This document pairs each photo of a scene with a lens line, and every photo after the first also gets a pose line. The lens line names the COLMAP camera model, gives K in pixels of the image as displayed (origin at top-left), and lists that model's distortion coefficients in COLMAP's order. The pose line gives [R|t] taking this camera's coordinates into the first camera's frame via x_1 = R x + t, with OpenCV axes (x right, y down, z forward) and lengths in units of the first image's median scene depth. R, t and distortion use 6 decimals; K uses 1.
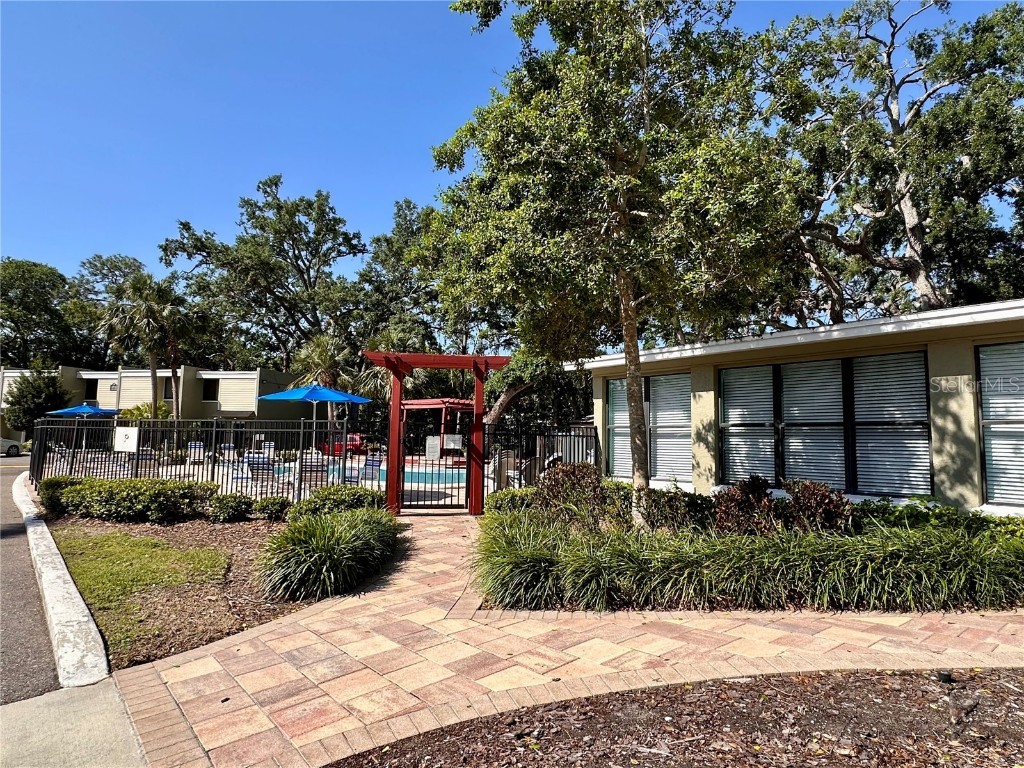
lens RADIAL K [[571.3, 0, 518.9], [0, 571.3, 385.5], [0, 0, 1]] dist [-0.002554, -0.002022]
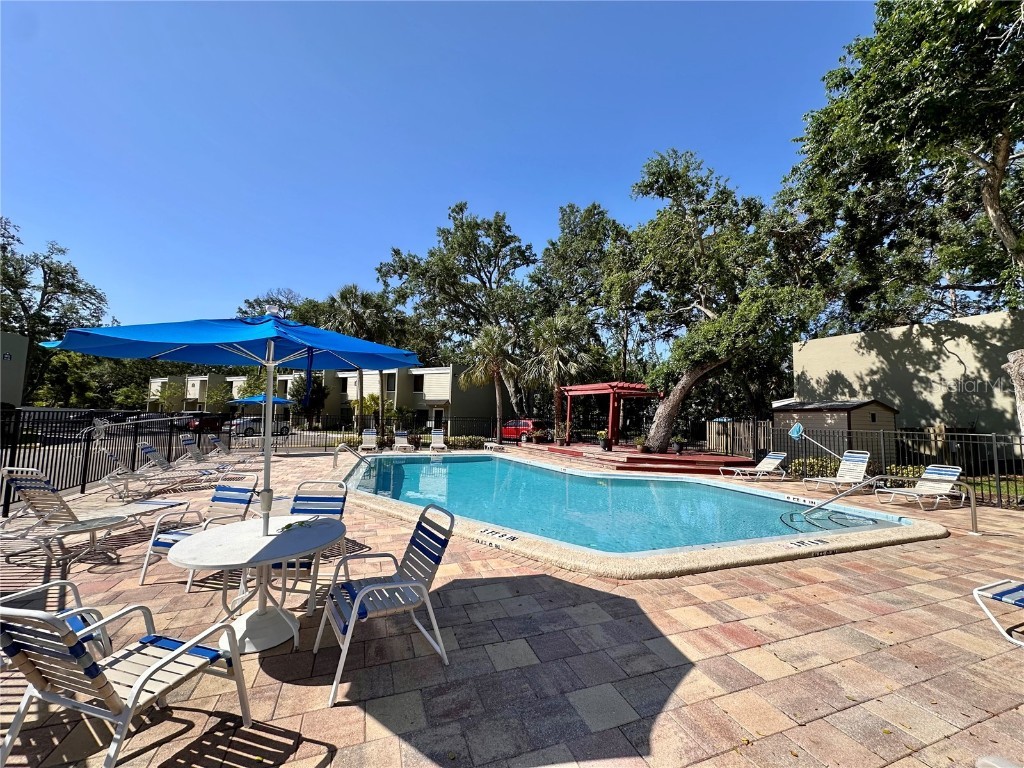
lens RADIAL K [[409.4, 0, 519.2], [0, 409.4, 384.3], [0, 0, 1]] dist [-0.005866, 0.001721]
pose [[0.943190, -0.020785, -0.331603, -0.053362], [0.022890, 0.999735, 0.002445, 0.019323], [0.331465, -0.009896, 0.943416, 0.337542]]
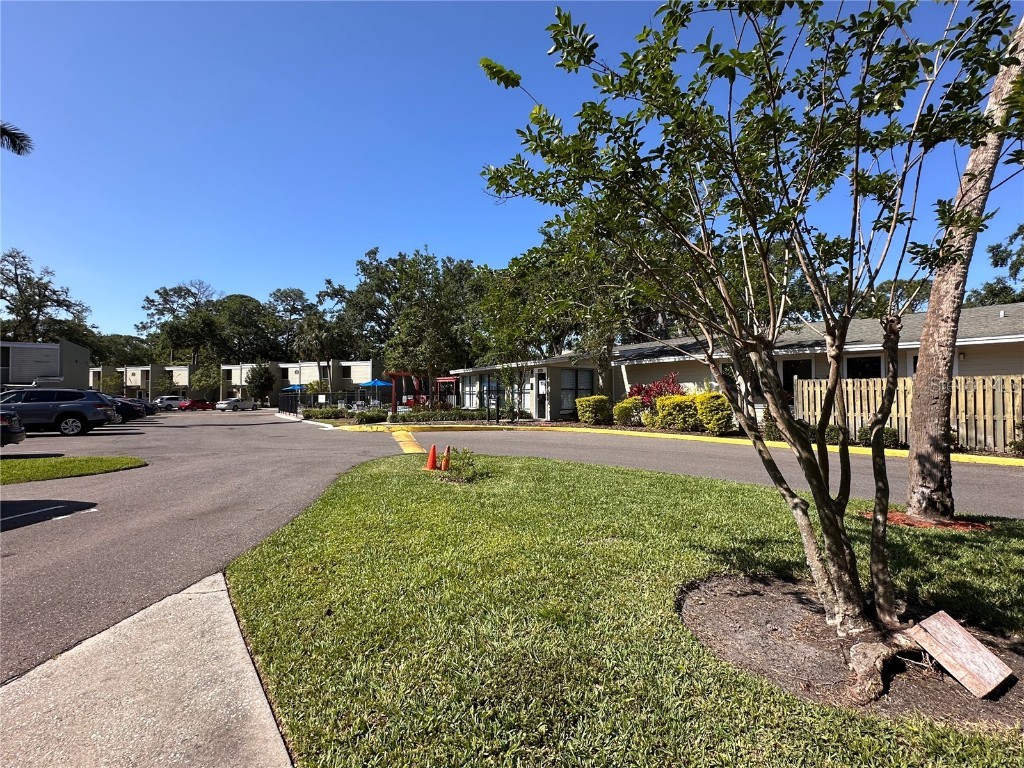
lens RADIAL K [[488.6, 0, 516.5], [0, 488.6, 385.5], [0, 0, 1]] dist [-0.004208, 0.000639]
pose [[0.985929, -0.022627, -0.165624, 0.344490], [0.033997, 0.997231, 0.066138, -0.050044], [0.163669, -0.070838, 0.983969, -0.614869]]
